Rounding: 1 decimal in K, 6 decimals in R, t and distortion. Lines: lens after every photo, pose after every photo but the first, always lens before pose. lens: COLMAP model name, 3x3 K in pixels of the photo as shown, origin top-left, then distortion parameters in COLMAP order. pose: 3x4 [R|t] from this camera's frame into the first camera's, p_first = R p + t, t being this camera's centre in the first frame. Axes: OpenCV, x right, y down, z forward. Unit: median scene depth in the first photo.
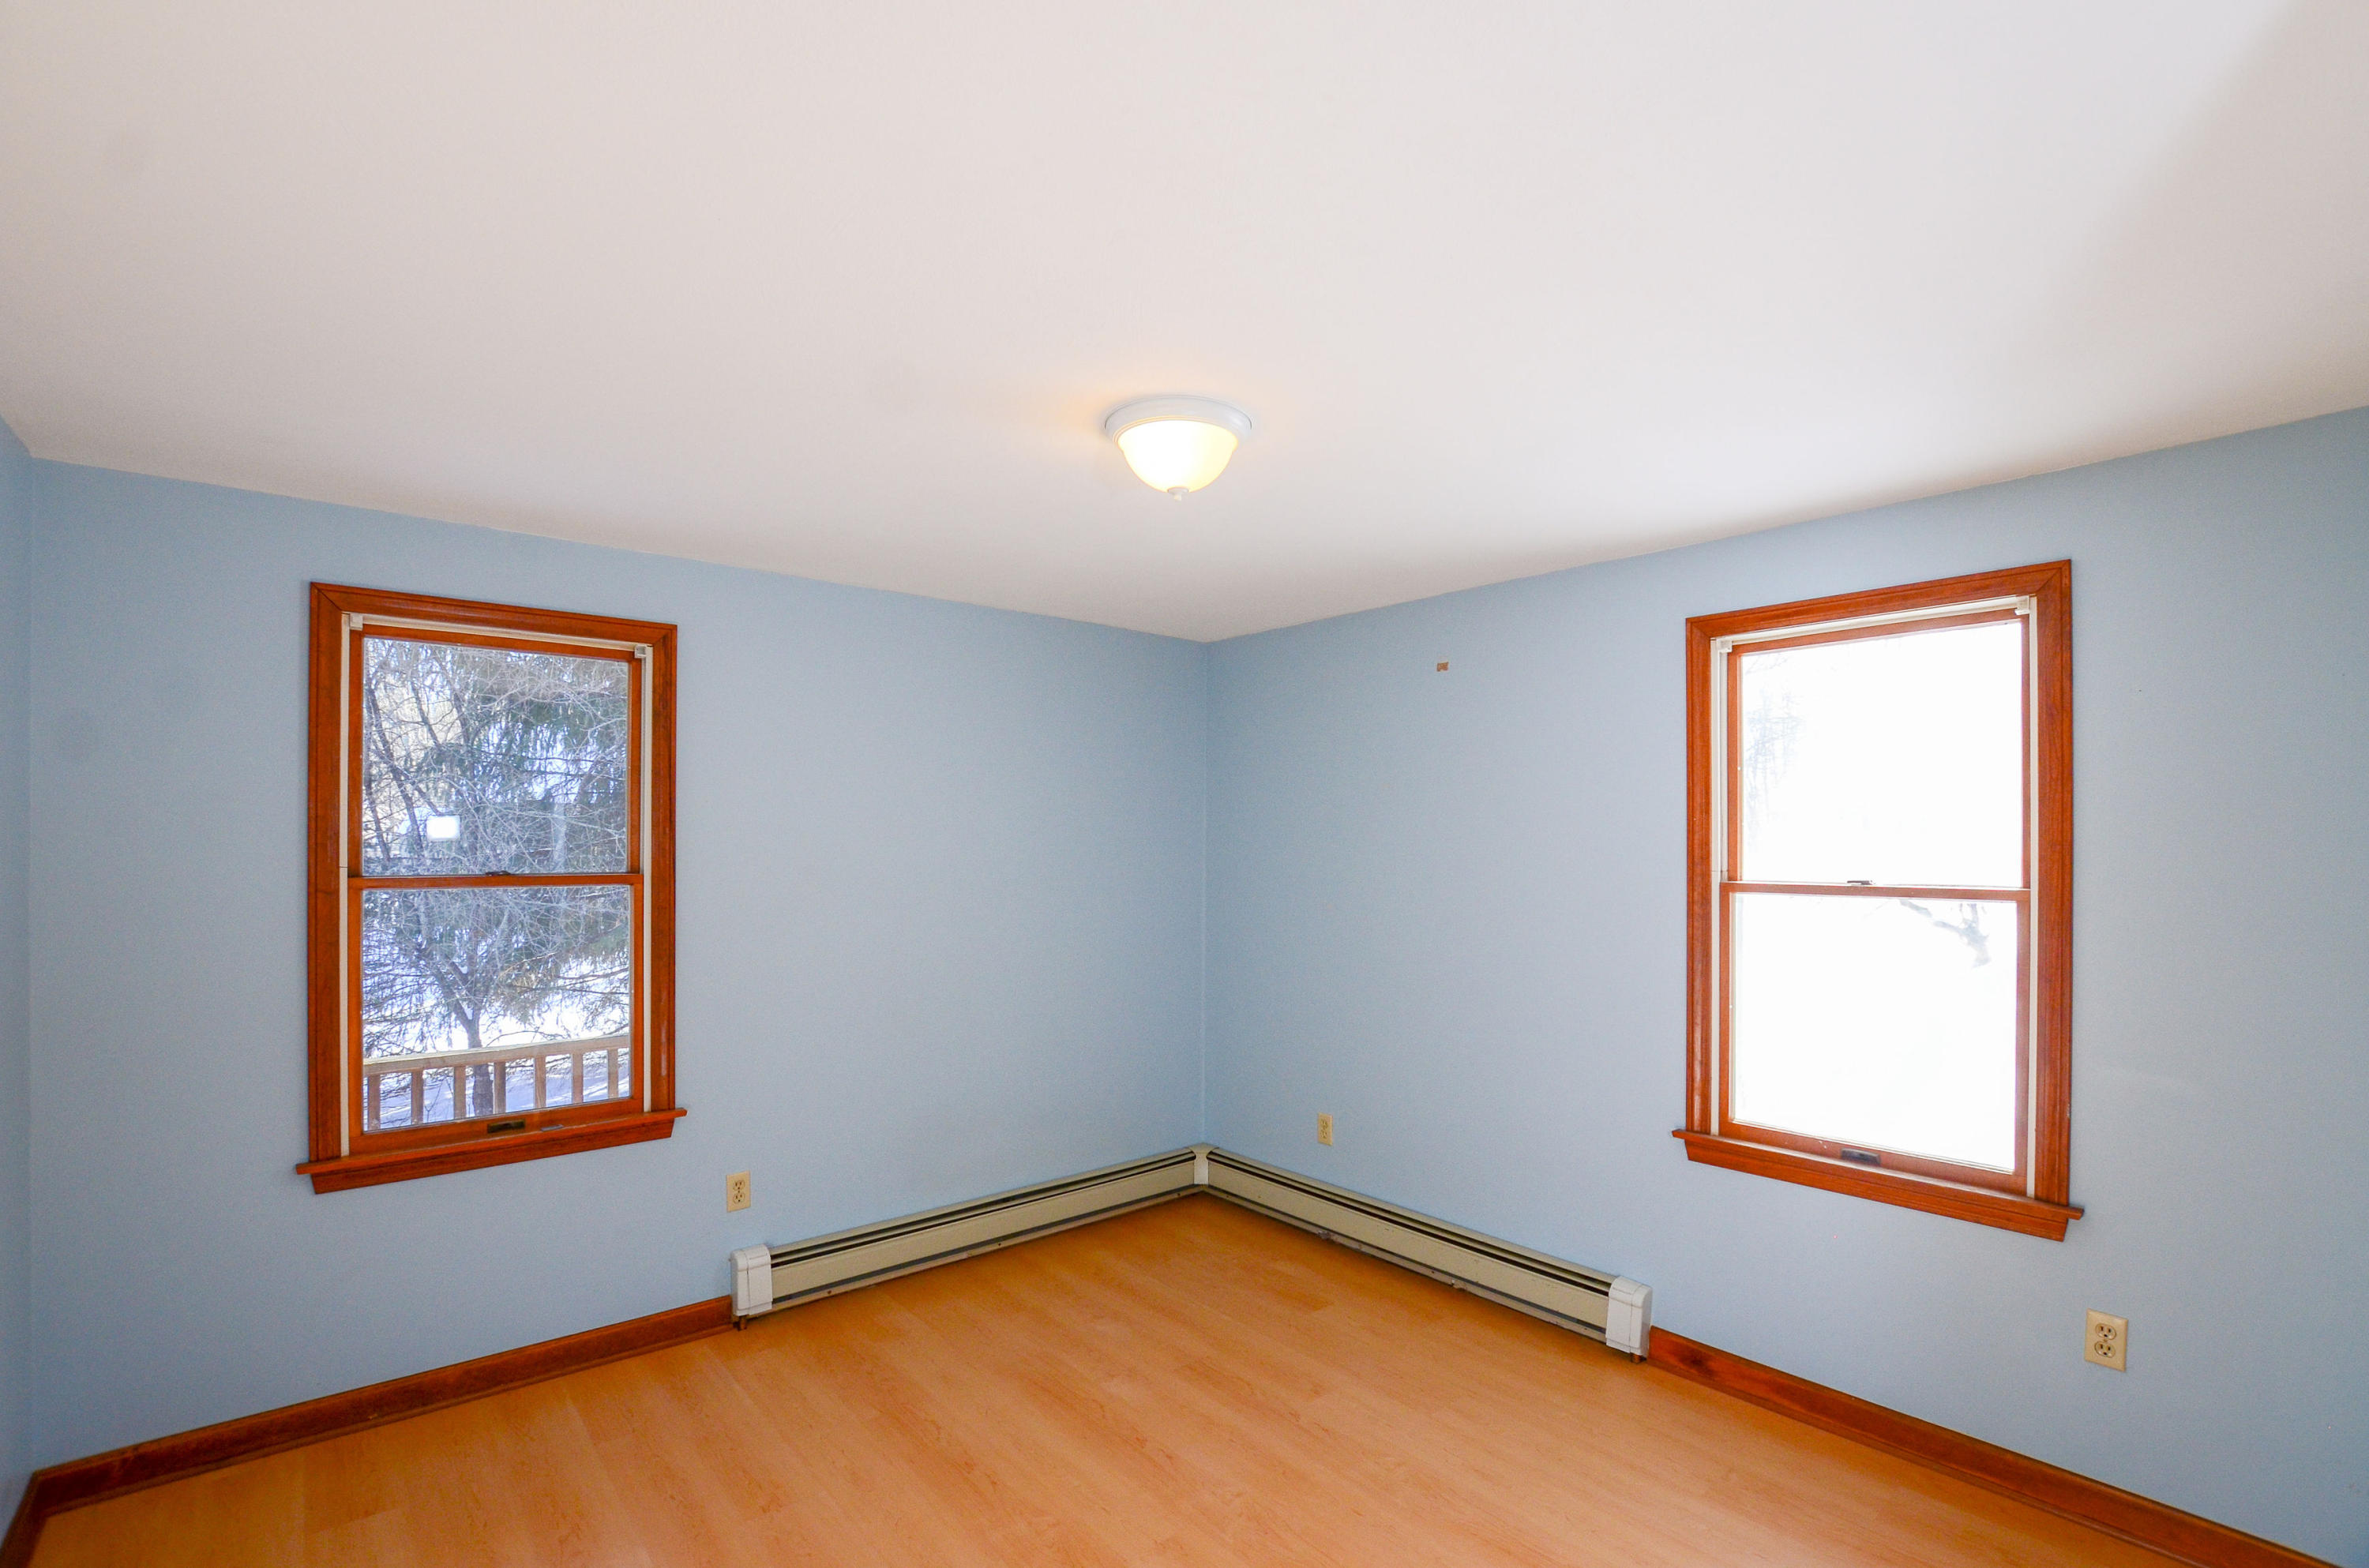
lens RADIAL K [[1095.9, 0, 1141.5], [0, 1095.9, 841.8], [0, 0, 1]] dist [-0.012868, 0.000869]
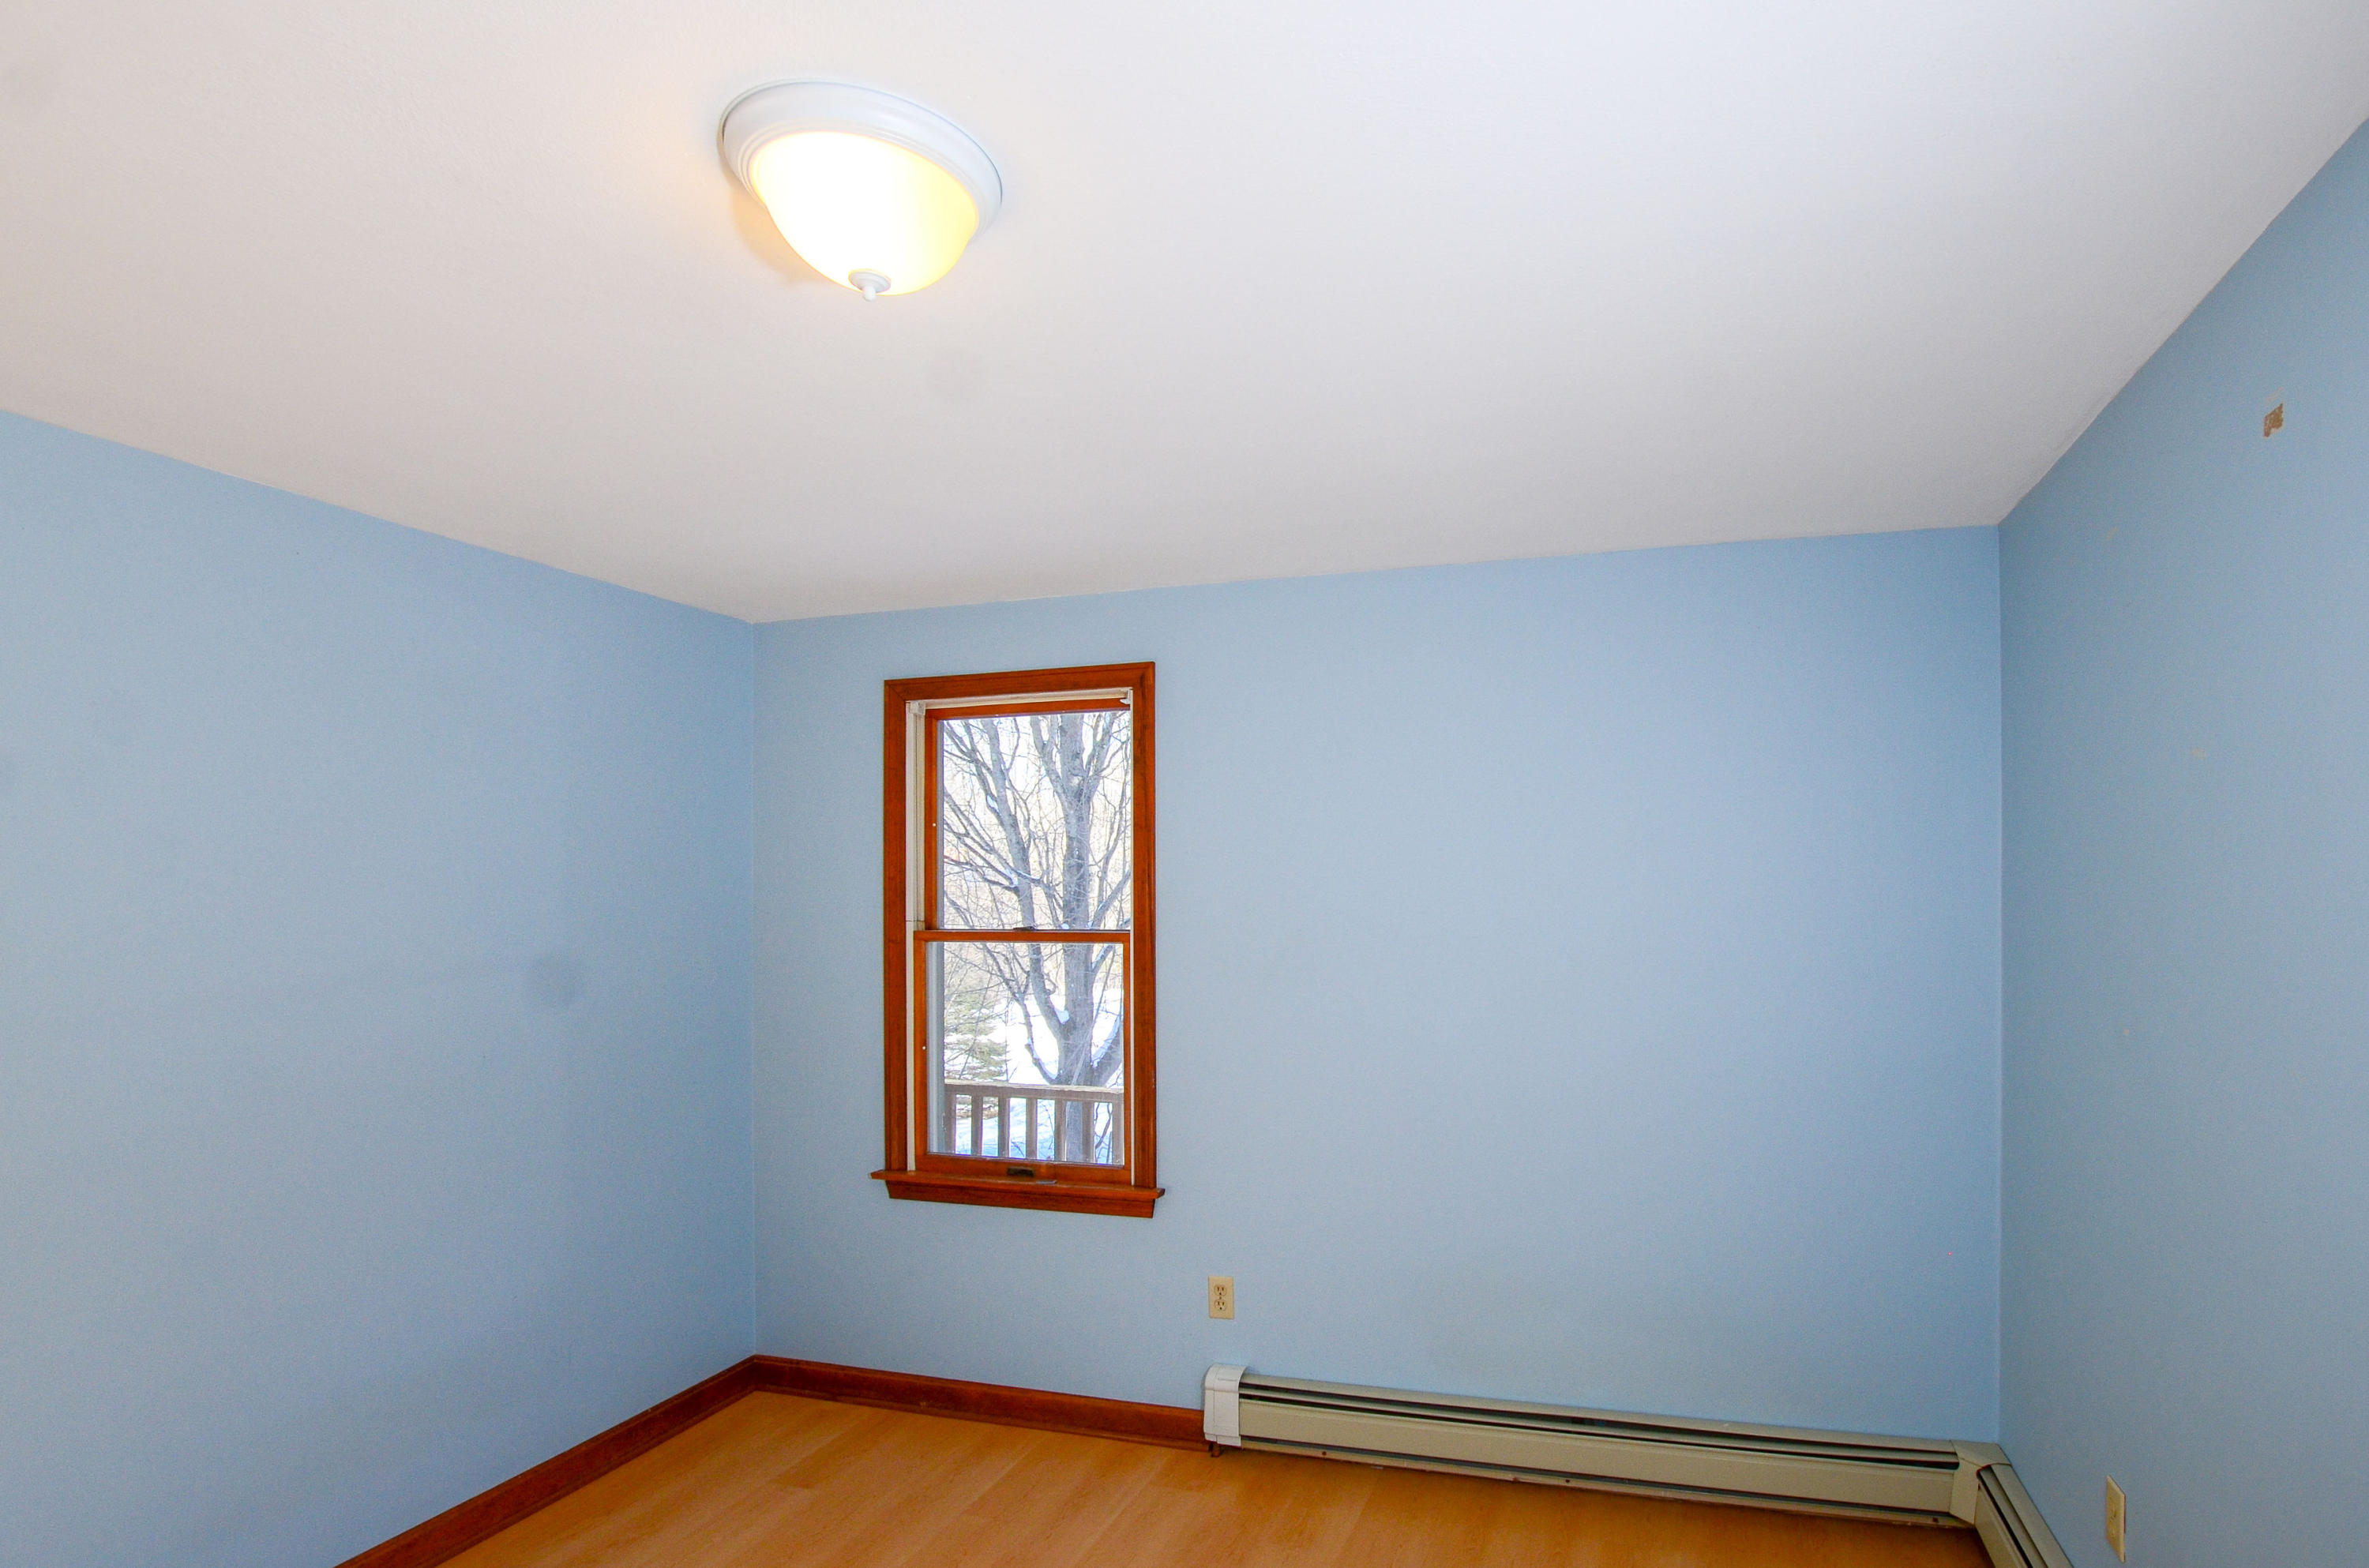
lens RADIAL K [[1319.8, 0, 1190.3], [0, 1319.8, 898.0], [0, 0, 1]] dist [-0.023079, 0.000156]
pose [[0.538021, -0.006037, -0.842909, 0.528717], [0.004269, 0.999981, -0.004437, 0.005460], [0.842920, -0.001211, 0.538037, 0.431593]]
